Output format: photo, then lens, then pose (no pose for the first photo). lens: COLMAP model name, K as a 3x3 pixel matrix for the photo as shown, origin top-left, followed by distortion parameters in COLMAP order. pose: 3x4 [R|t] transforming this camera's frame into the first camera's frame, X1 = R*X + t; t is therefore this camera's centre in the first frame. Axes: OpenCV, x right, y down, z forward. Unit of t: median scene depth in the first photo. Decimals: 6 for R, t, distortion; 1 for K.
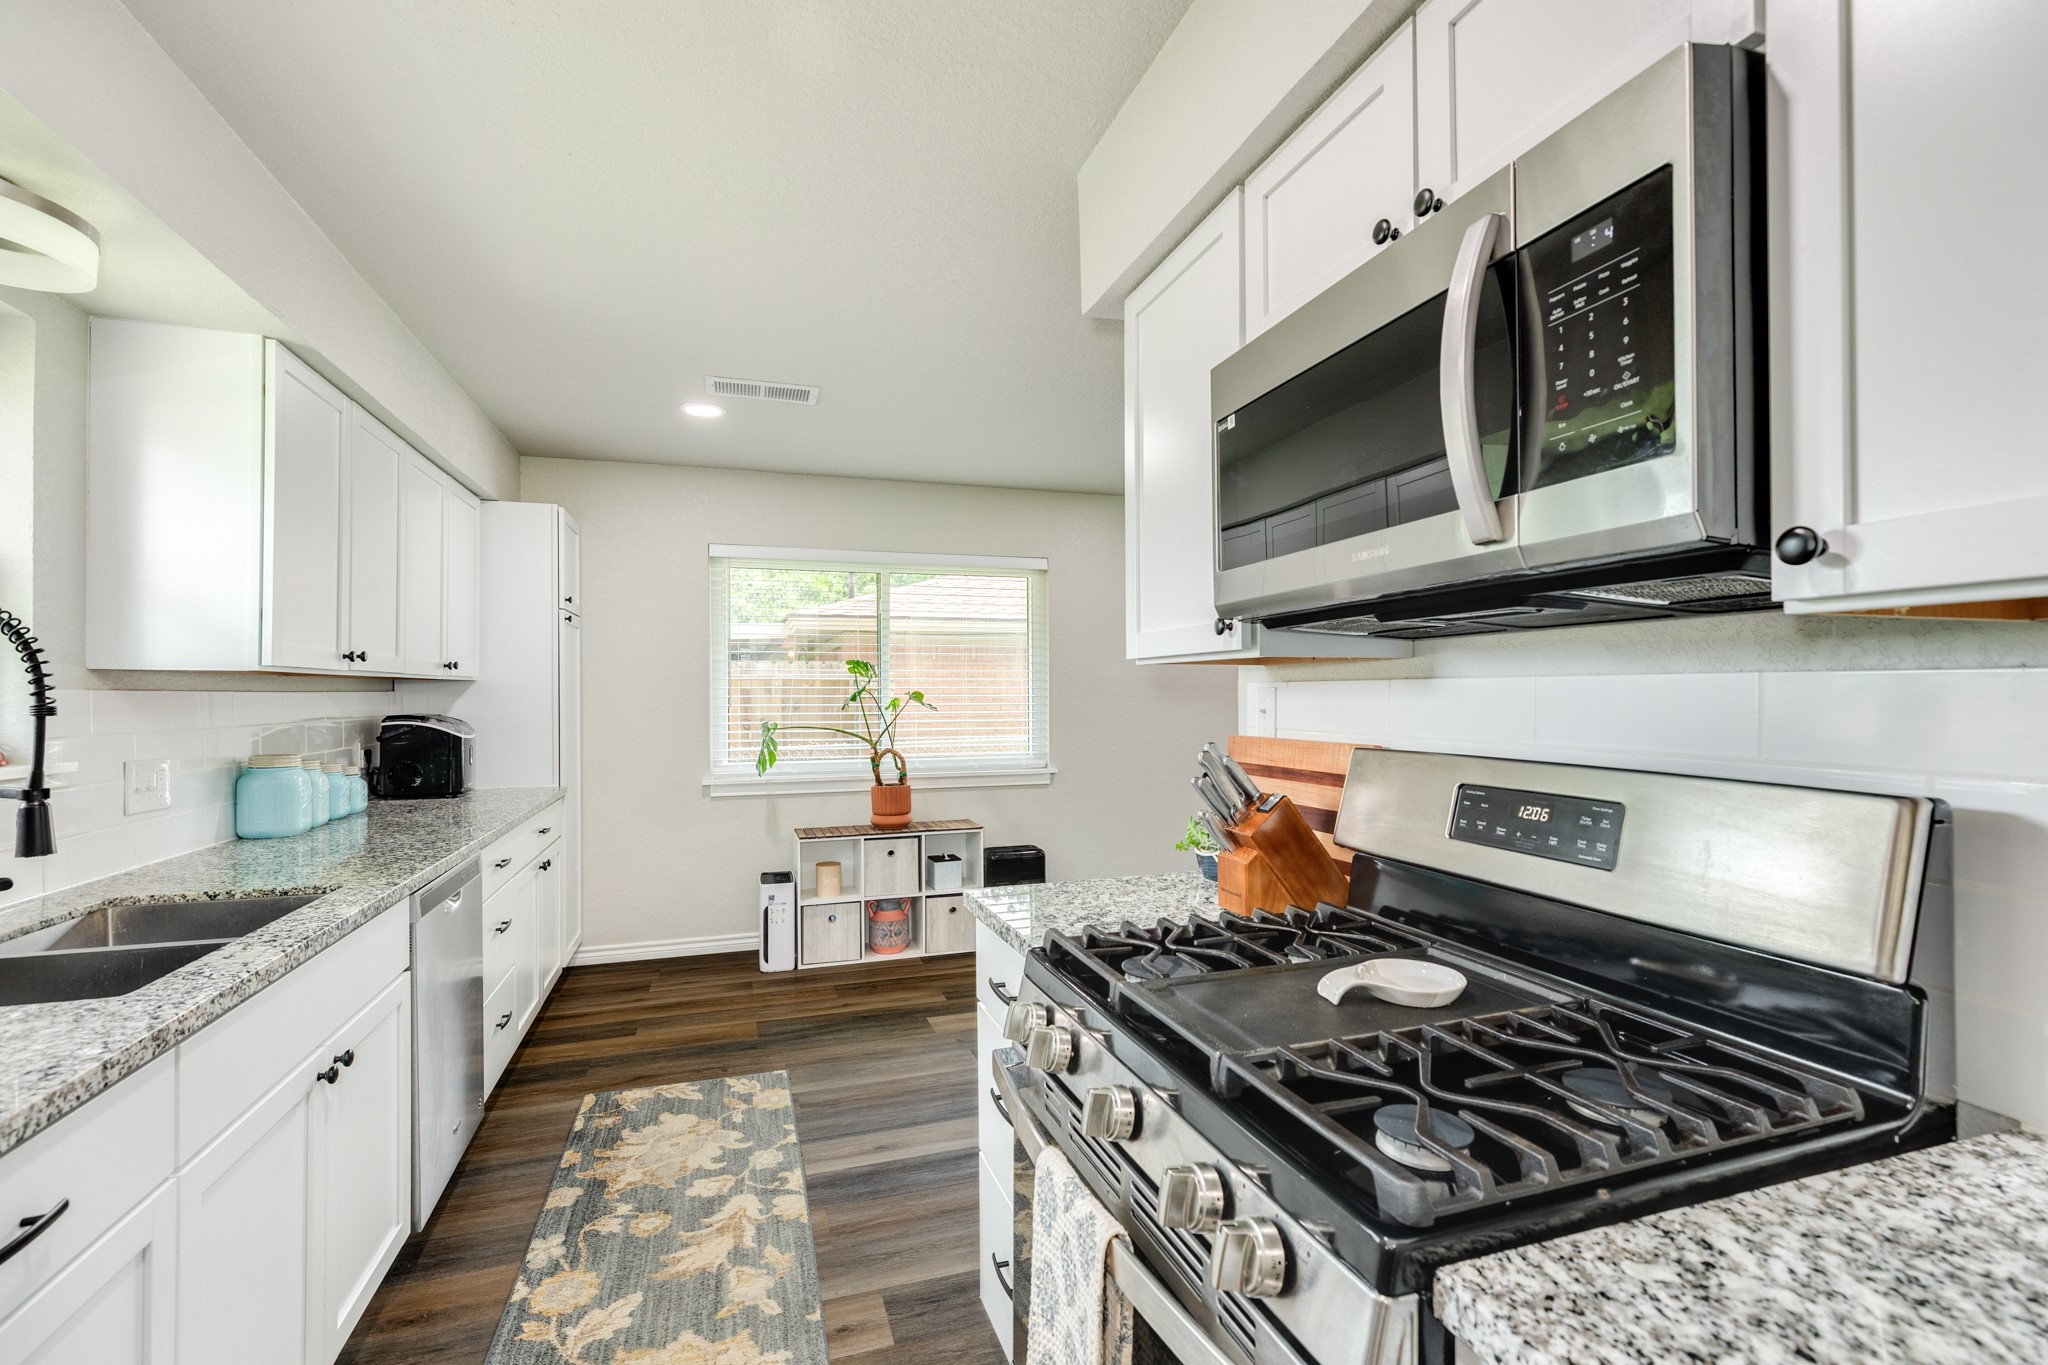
lens RADIAL K [[830.0, 0, 1012.2], [0, 830.0, 679.0], [0, 0, 1]] dist [-0.000908, -0.000171]
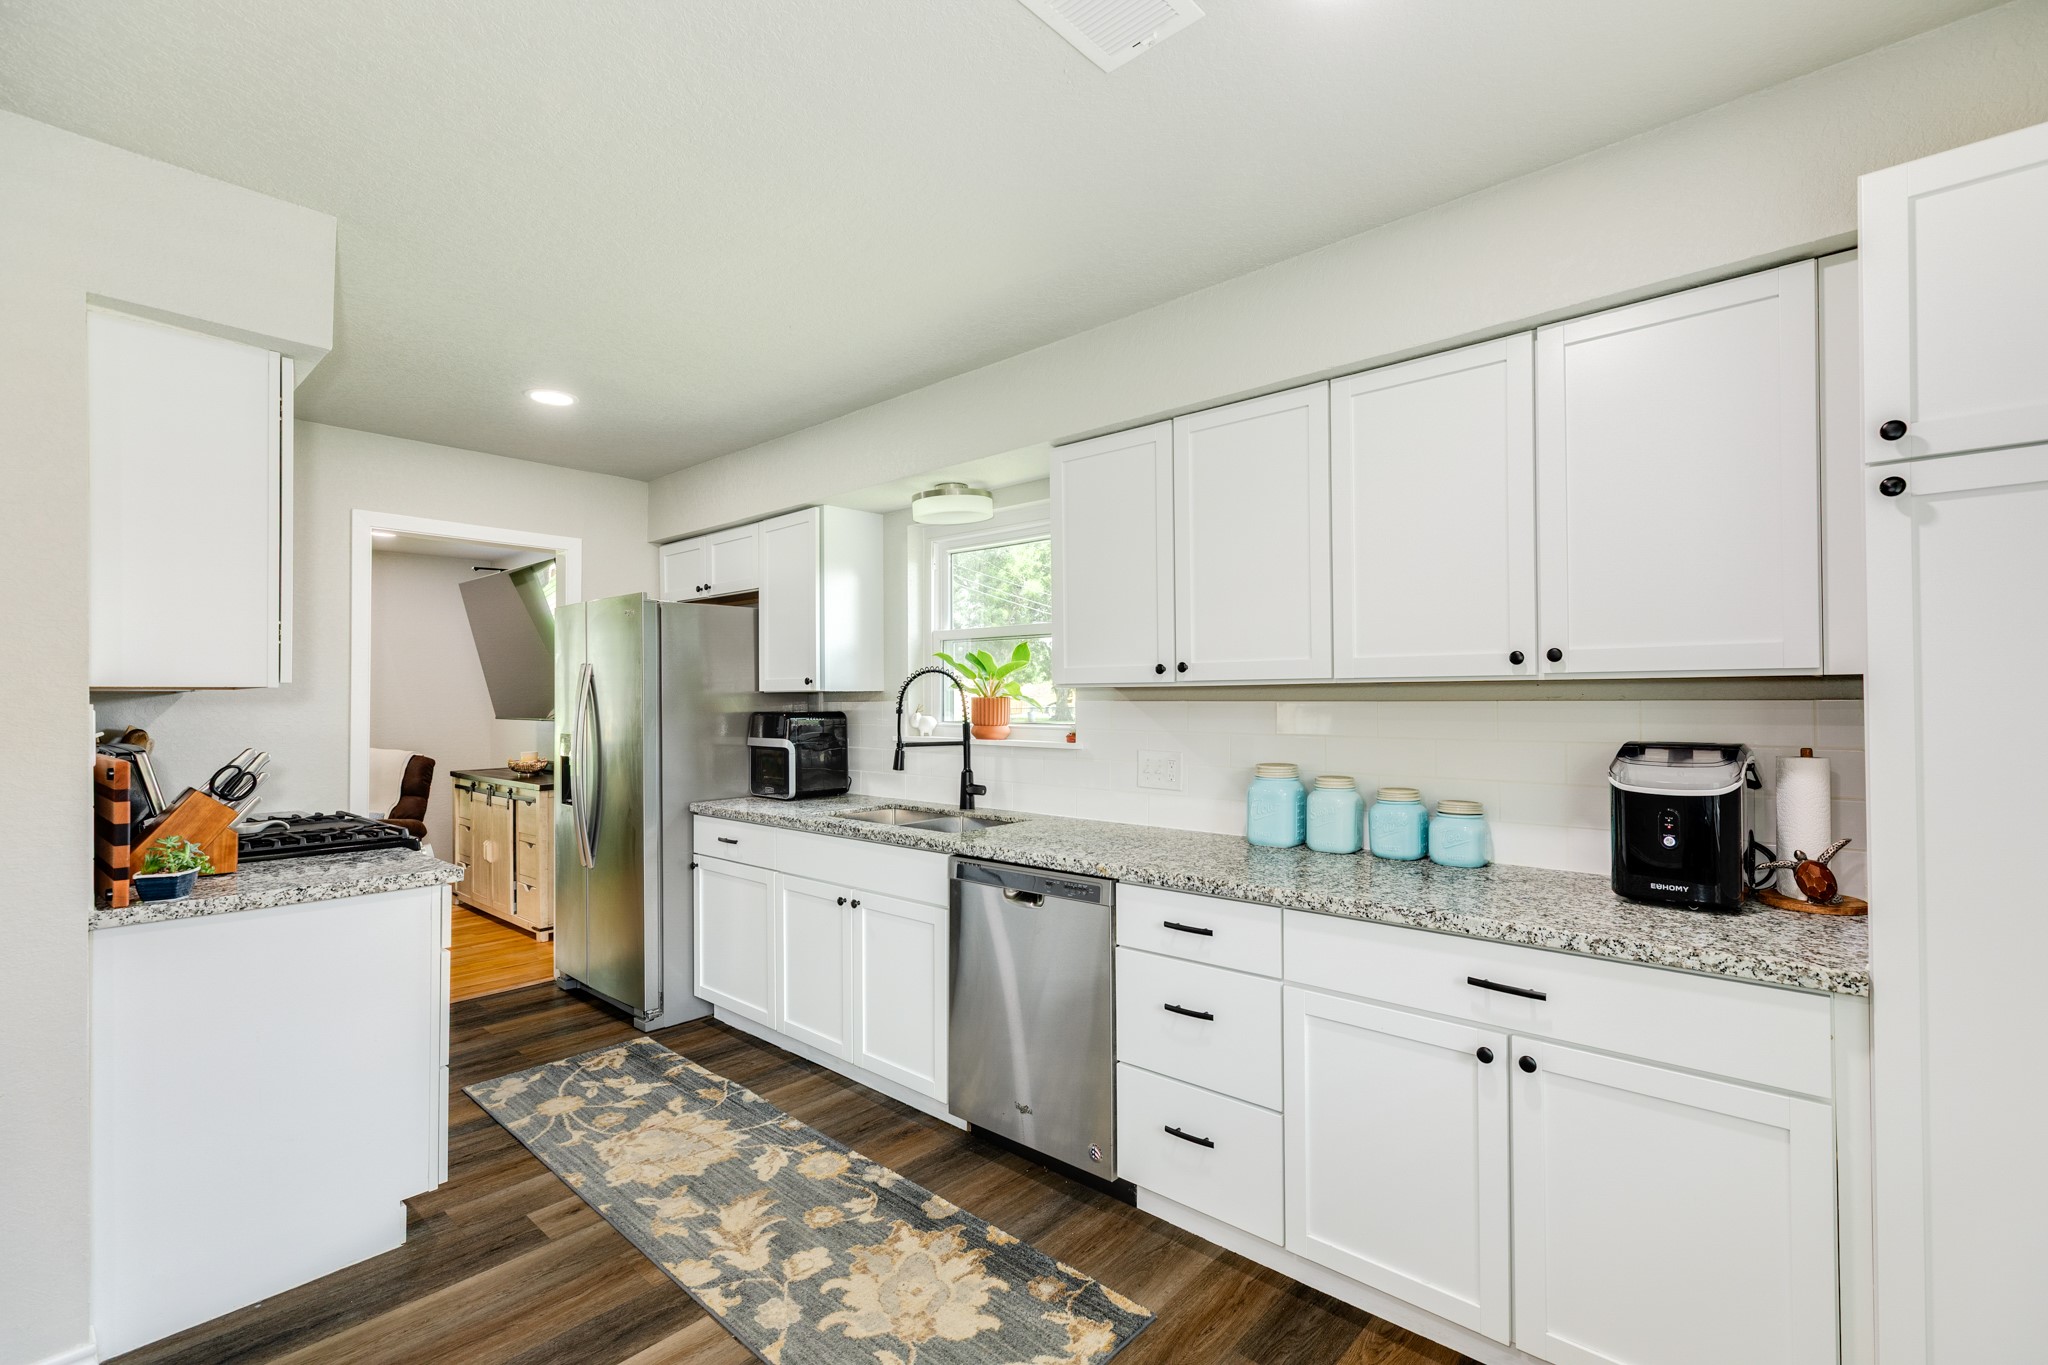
lens RADIAL K [[910.5, 0, 1022.9], [0, 910.5, 684.1], [0, 0, 1]] dist [0.003925, 0.000571]
pose [[-0.861892, -0.007978, -0.507030, -0.044307], [0.010779, 0.999362, -0.034047, 0.019501], [0.506978, -0.034810, -0.861256, 1.427515]]
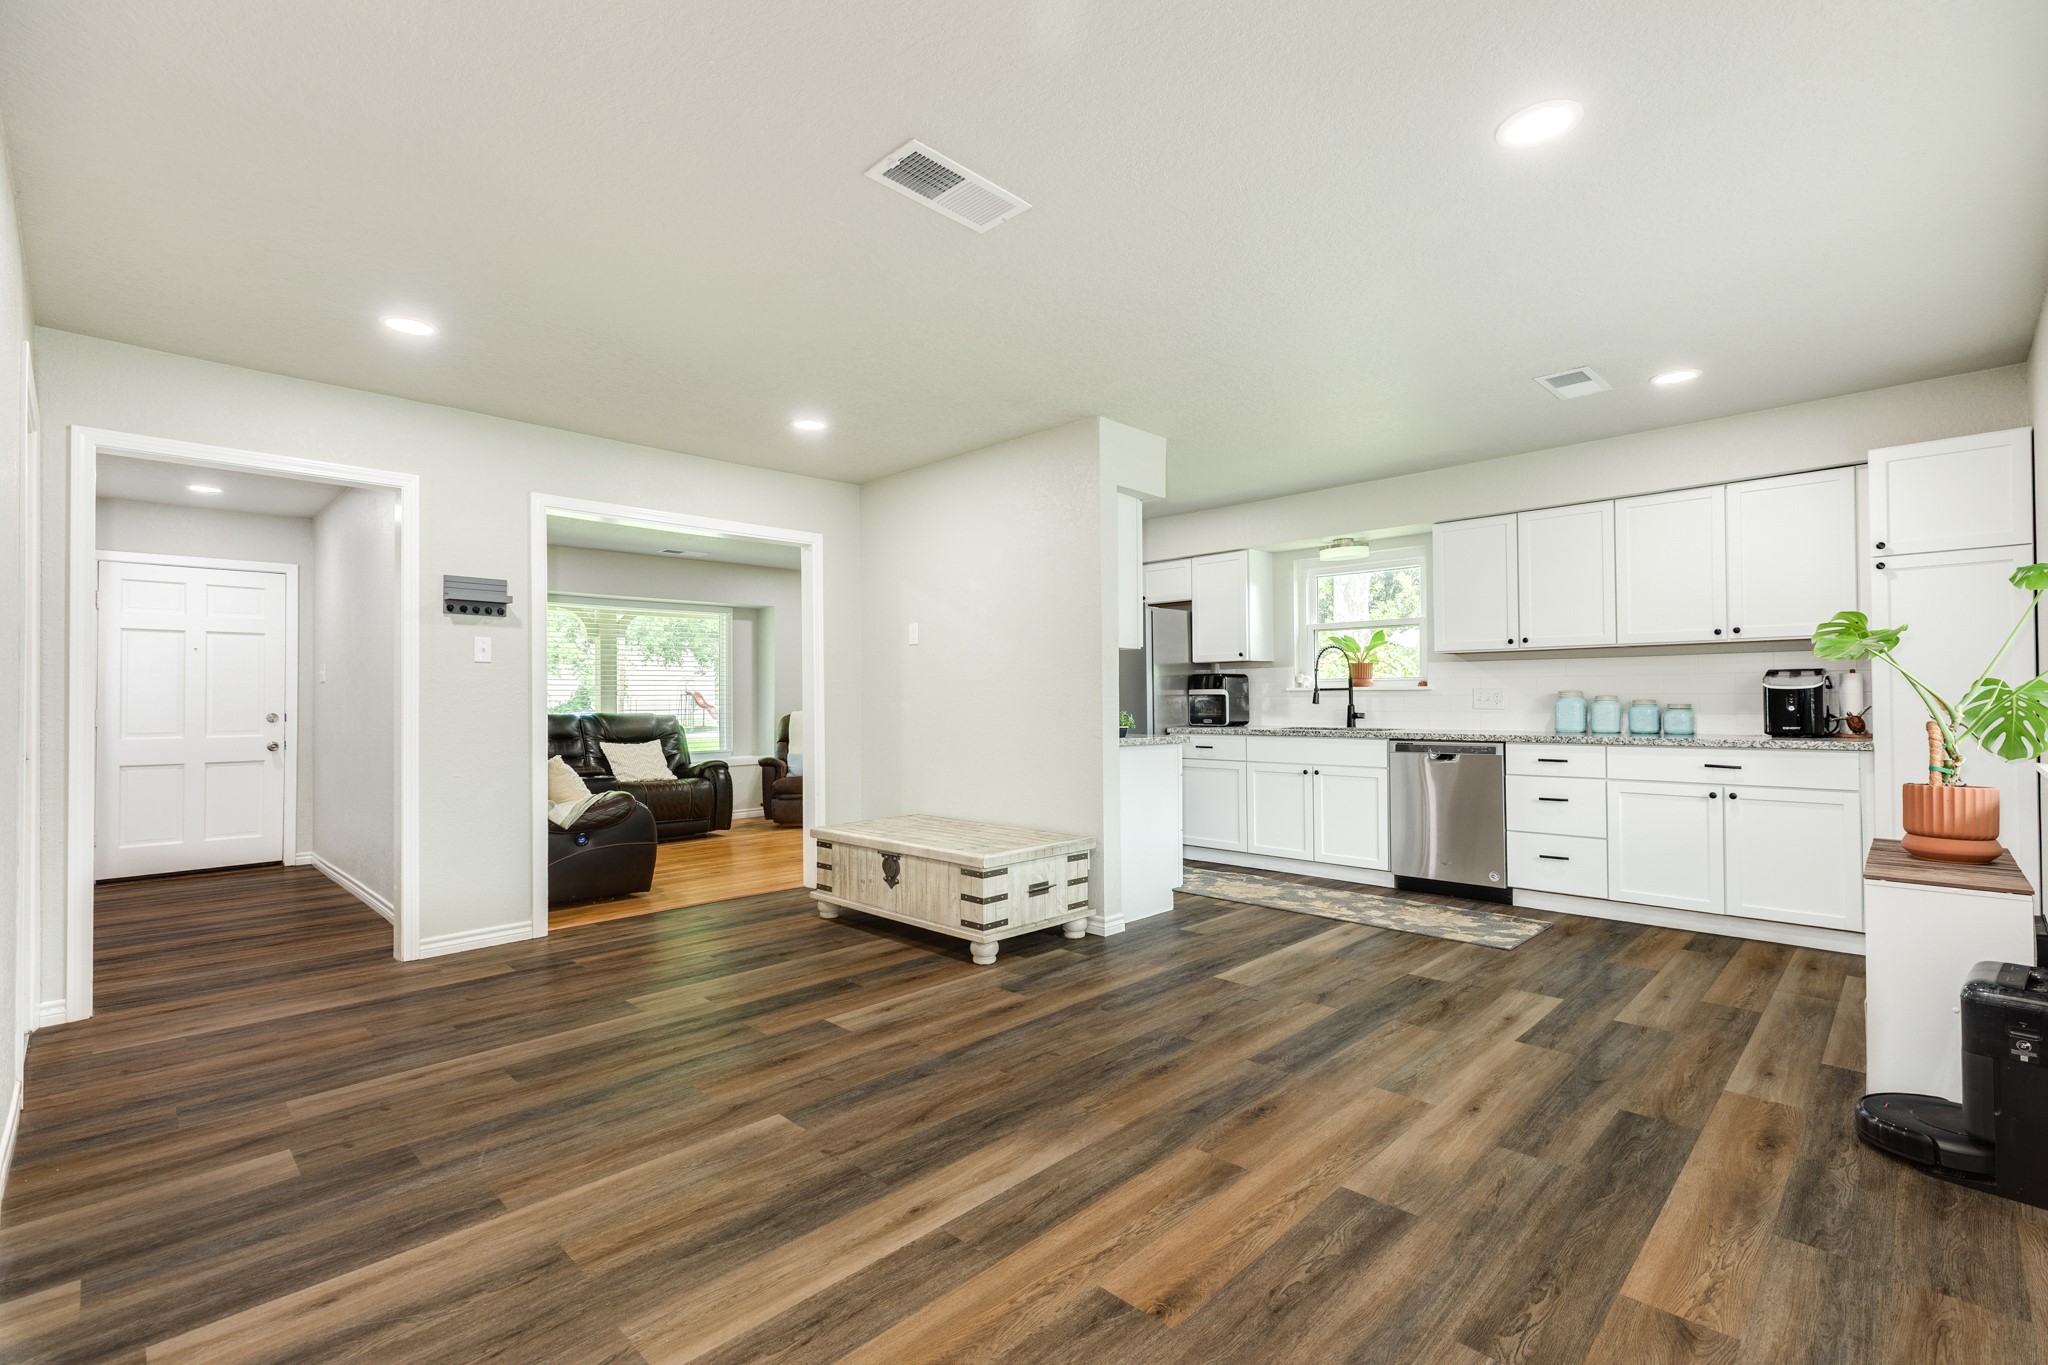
lens RADIAL K [[910.5, 0, 1017.7], [0, 910.5, 697.1], [0, 0, 1]] dist [0.003925, 0.000571]
pose [[-0.879037, 0.003282, -0.476742, 0.994686], [0.014113, 0.999717, -0.019140, 0.097942], [0.476544, -0.023553, -0.878835, 1.788732]]
